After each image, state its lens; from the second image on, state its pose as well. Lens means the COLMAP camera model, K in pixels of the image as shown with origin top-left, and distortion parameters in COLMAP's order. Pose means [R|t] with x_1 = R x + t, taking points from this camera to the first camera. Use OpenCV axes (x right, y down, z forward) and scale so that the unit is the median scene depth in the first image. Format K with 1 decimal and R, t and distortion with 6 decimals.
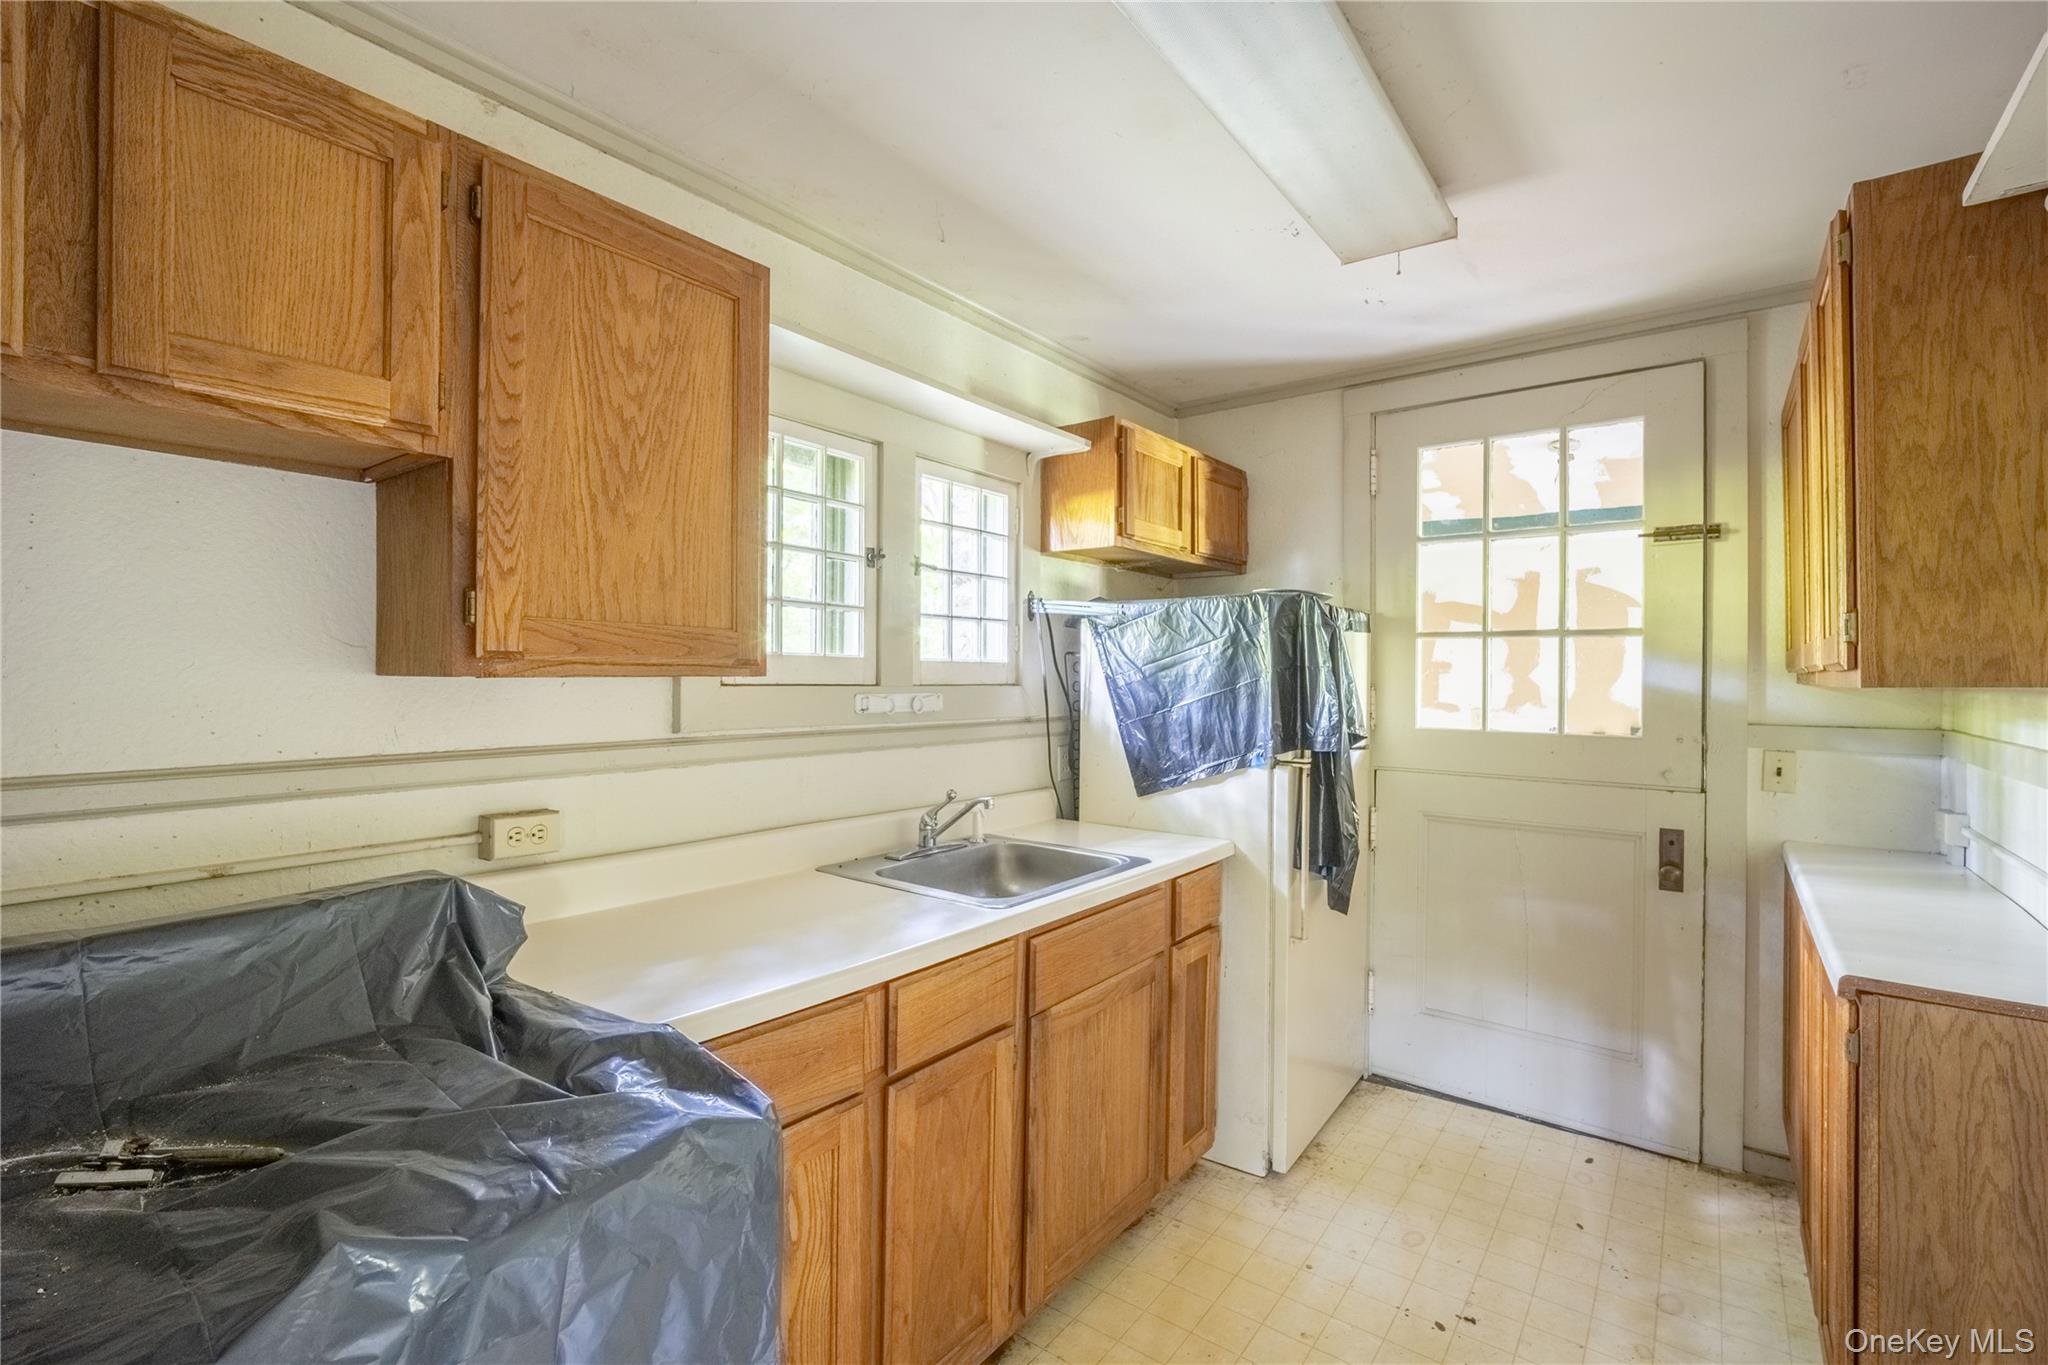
lens RADIAL K [[906.0, 0, 1037.6], [0, 906.0, 679.3], [0, 0, 1]] dist [-0.003899, -0.000227]
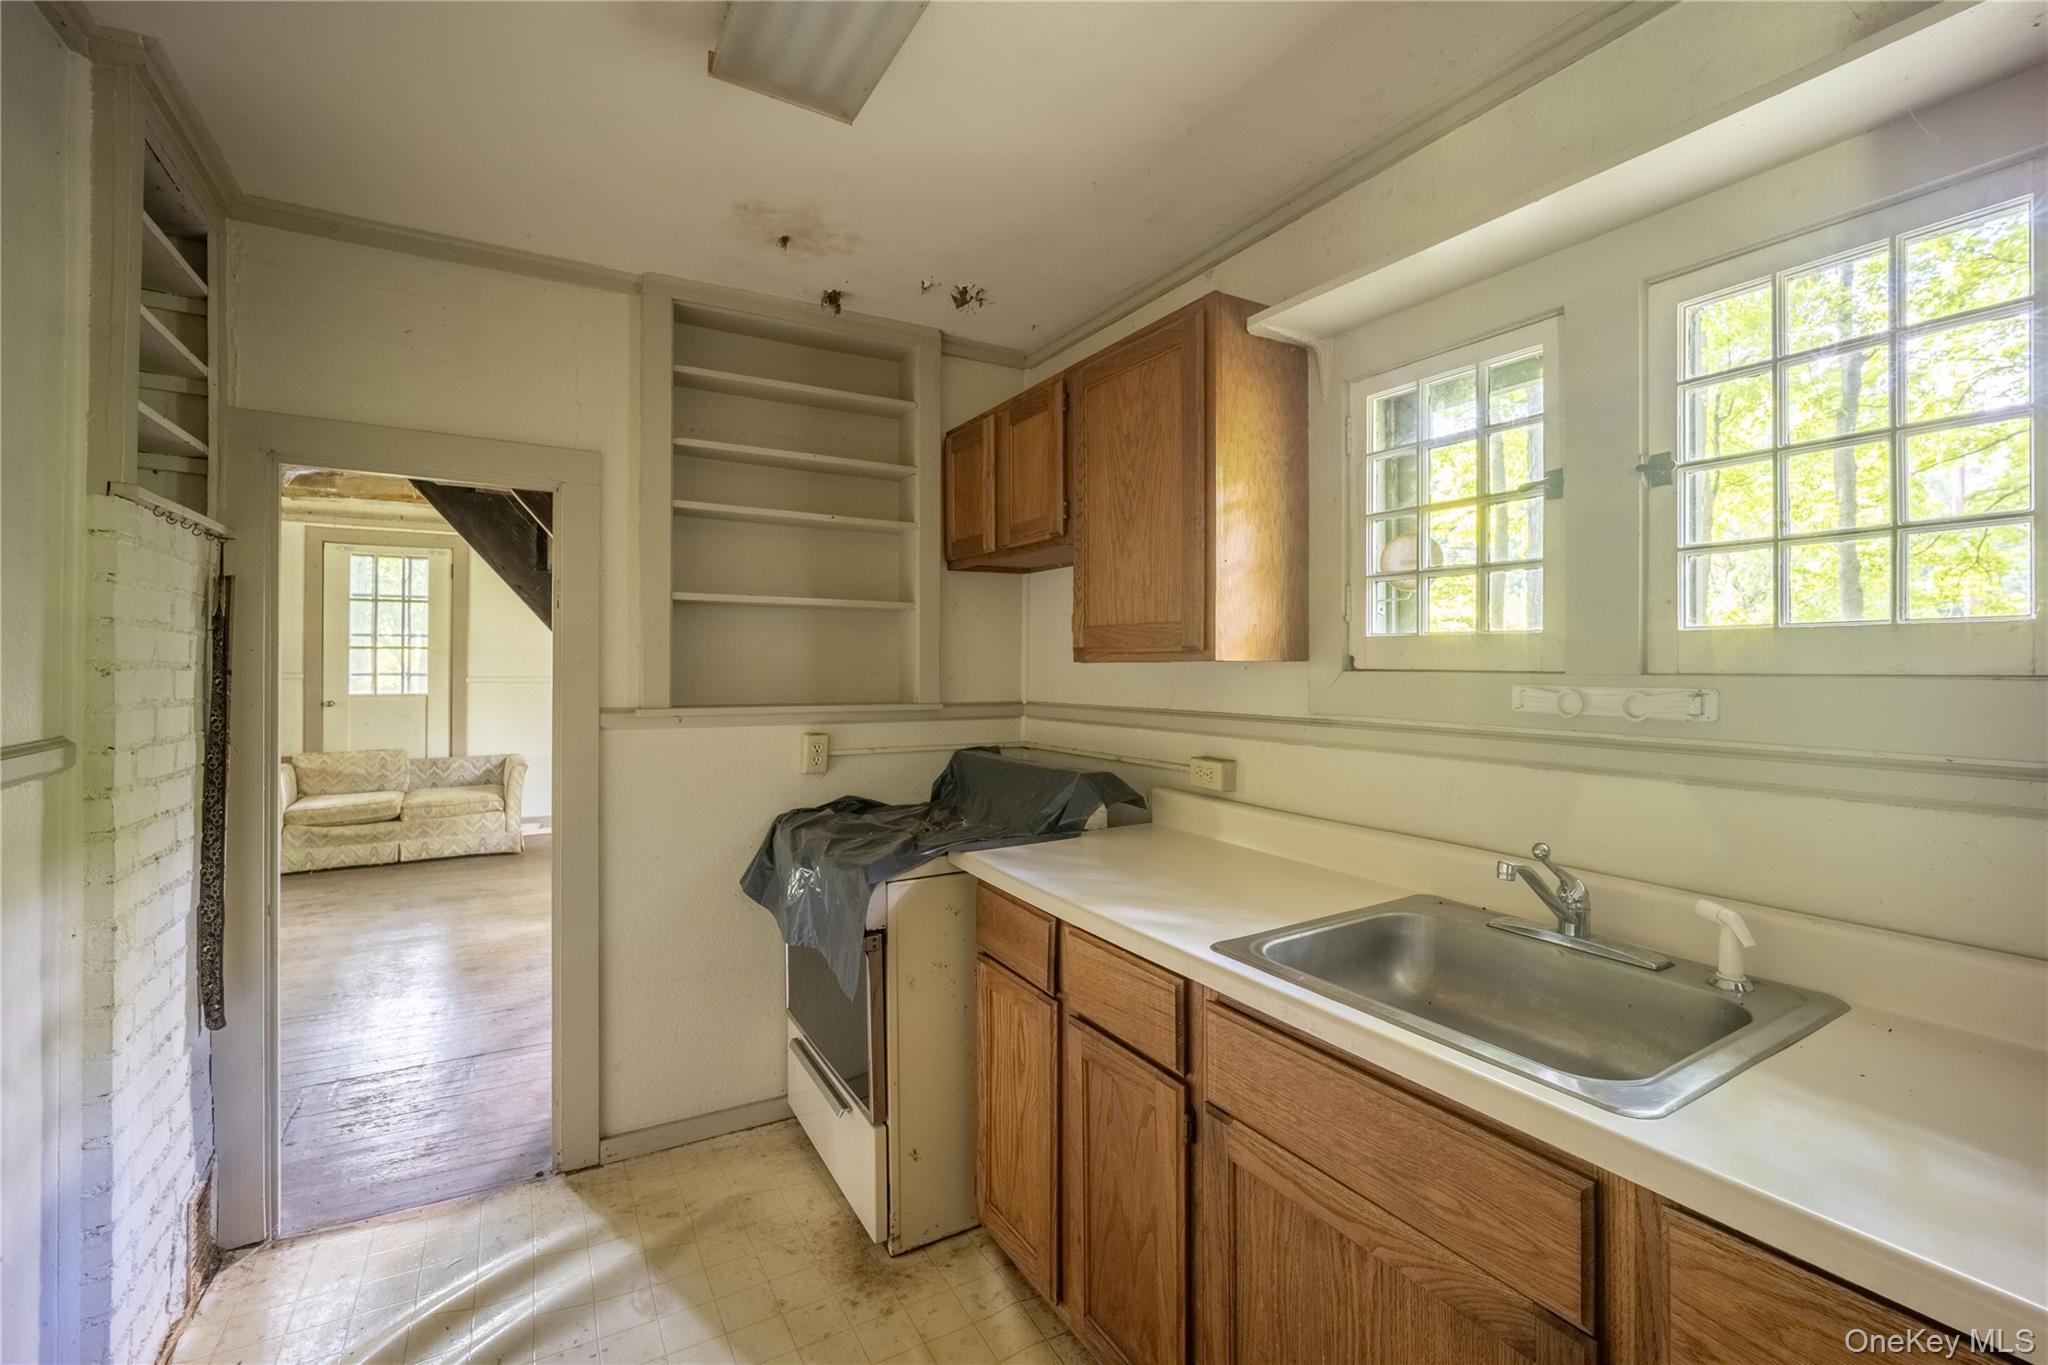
lens RADIAL K [[870.7, 0, 1025.8], [0, 870.7, 657.8], [0, 0, 1]] dist [-0.000859, -0.000004]
pose [[-0.374144, -0.010280, -0.927314, 0.591957], [-0.002554, 0.999946, -0.010055, 0.002920], [0.927367, -0.001394, -0.374150, 0.911554]]
